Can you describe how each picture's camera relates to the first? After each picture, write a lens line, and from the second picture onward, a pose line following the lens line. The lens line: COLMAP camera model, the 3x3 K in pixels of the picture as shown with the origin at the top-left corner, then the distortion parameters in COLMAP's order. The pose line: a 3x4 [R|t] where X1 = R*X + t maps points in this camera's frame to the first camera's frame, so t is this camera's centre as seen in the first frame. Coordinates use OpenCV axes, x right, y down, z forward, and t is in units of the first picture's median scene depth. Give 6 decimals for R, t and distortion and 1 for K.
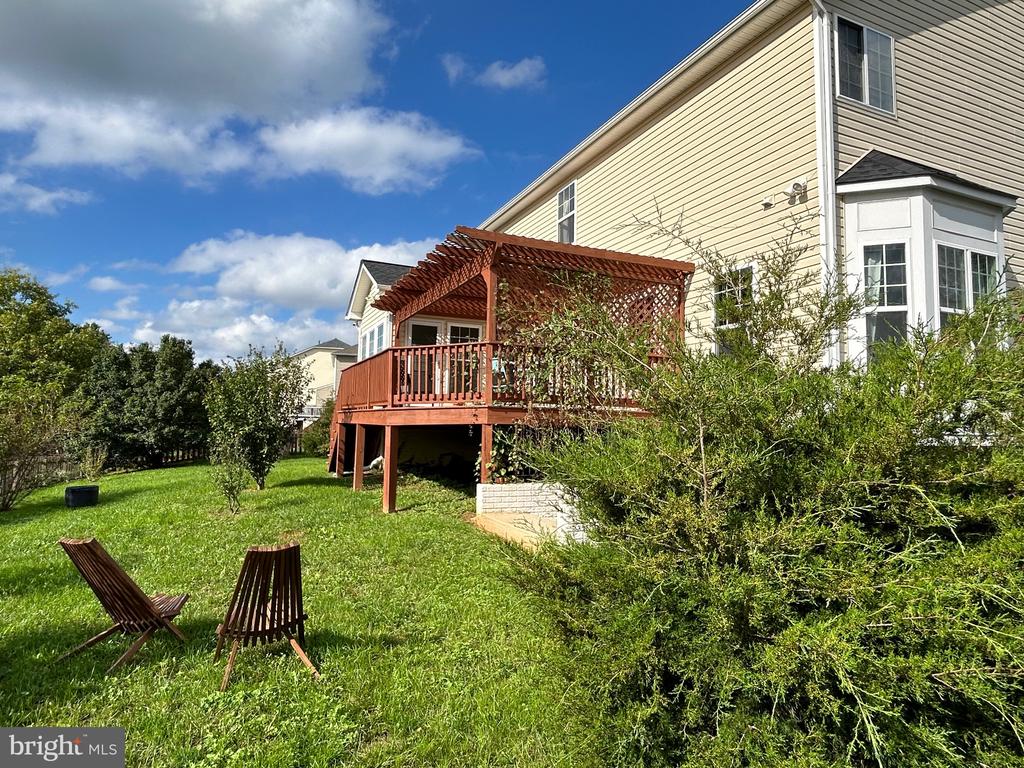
lens RADIAL K [[593.9, 0, 511.4], [0, 593.9, 382.8], [0, 0, 1]] dist [0.000515, 0.000099]
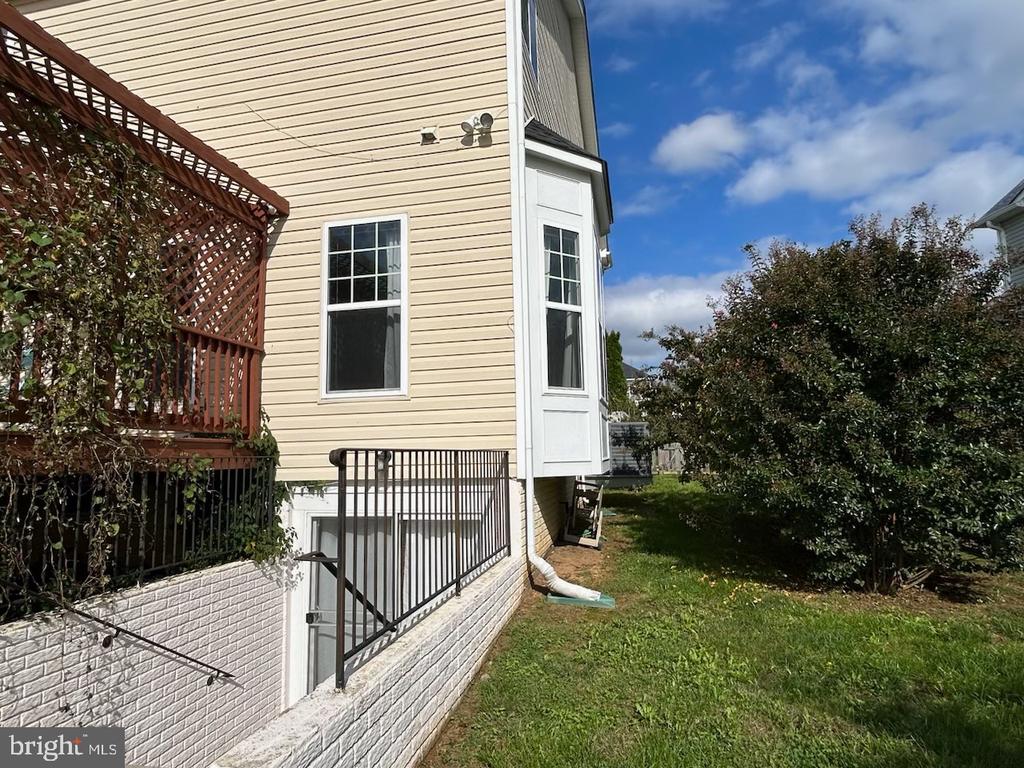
lens RADIAL K [[593.9, 0, 511.2], [0, 593.9, 386.0], [0, 0, 1]] dist [0.000515, 0.000099]
pose [[0.595439, 0.065112, 0.800757, -0.052717], [-0.021776, 0.997652, -0.064930, 0.036336], [-0.803105, 0.021225, 0.595459, 0.530520]]
